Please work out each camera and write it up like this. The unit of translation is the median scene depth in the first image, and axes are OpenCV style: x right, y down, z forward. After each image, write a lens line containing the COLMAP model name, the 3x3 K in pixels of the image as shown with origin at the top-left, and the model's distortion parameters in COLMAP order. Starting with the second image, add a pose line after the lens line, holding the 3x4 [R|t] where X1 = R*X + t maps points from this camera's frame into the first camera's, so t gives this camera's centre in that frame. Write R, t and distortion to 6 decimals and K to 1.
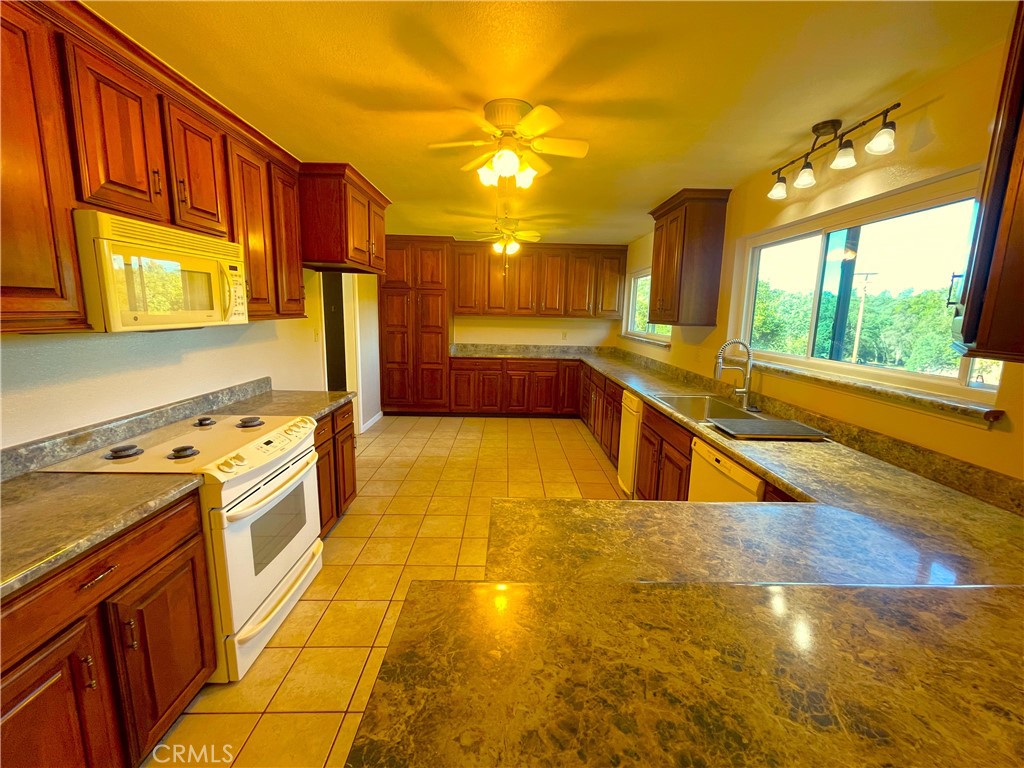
lens RADIAL K [[413.2, 0, 513.5], [0, 413.2, 384.5], [0, 0, 1]] dist [-0.004325, -0.000745]
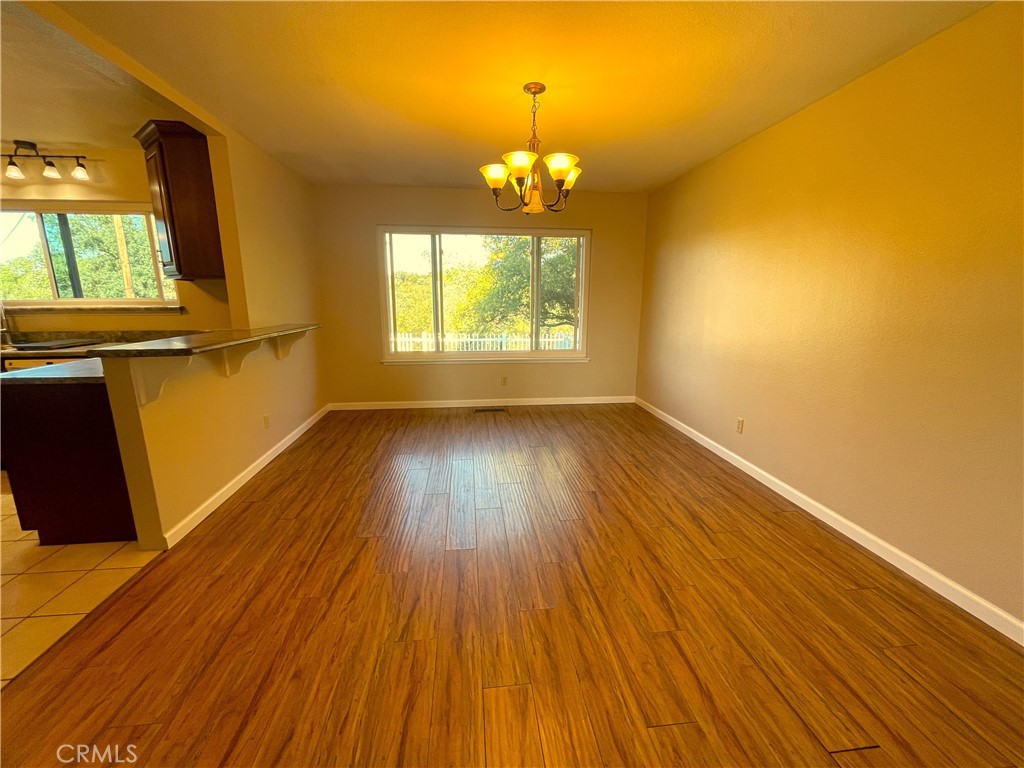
lens RADIAL K [[413.2, 0, 515.5], [0, 413.2, 381.9], [0, 0, 1]] dist [-0.004325, -0.000745]
pose [[-0.102625, -0.217739, 0.970597, -1.184691], [0.171321, 0.957298, 0.232871, 0.198326], [-0.979856, 0.190182, -0.060940, -0.576862]]
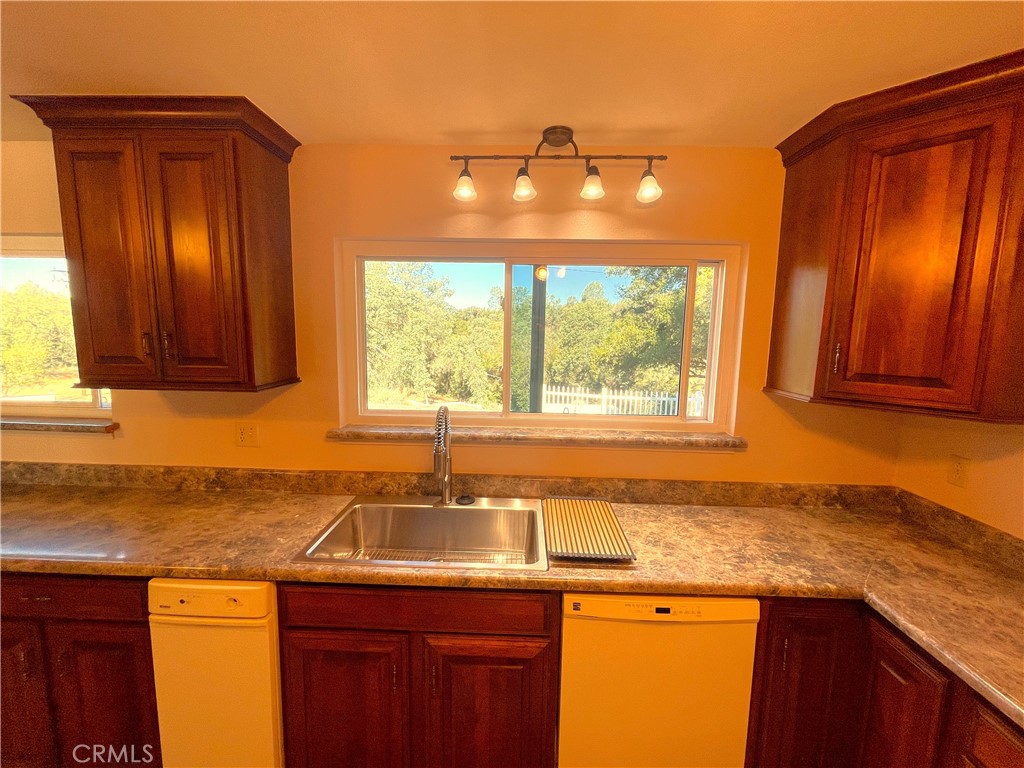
lens RADIAL K [[413.2, 0, 515.0], [0, 413.2, 380.2], [0, 0, 1]] dist [-0.004325, -0.000745]
pose [[0.040668, -0.133808, 0.990173, -0.103092], [0.155823, 0.979717, 0.125995, -0.291638], [-0.986947, 0.149168, 0.060694, 1.174415]]
